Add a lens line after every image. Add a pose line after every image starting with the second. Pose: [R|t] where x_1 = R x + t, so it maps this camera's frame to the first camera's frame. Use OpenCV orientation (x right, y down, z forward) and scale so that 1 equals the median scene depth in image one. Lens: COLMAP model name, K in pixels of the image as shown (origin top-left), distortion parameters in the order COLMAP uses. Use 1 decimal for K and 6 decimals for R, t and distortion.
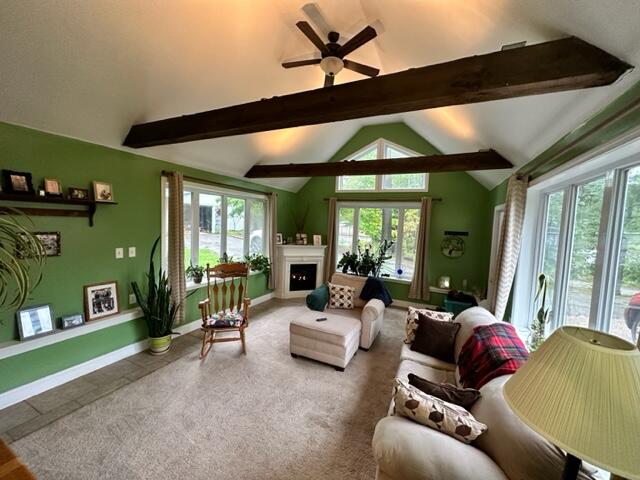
lens RADIAL K [[256.5, 0, 319.1], [0, 256.5, 240.0], [0, 0, 1]] dist [0.009317, 0.000378]
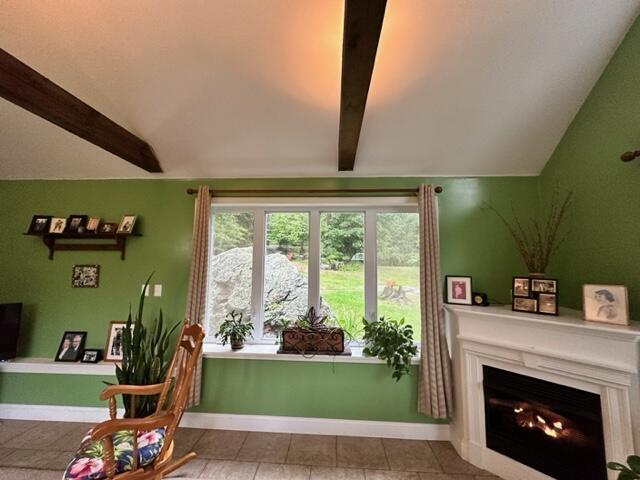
lens RADIAL K [[256.5, 0, 320.3], [0, 256.5, 241.7], [0, 0, 1]] dist [0.009317, 0.000378]
pose [[0.376391, -0.130601, -0.917209, 0.263065], [-0.057634, 0.984796, -0.163875, -0.002957], [0.924666, 0.114544, 0.363141, 1.106243]]
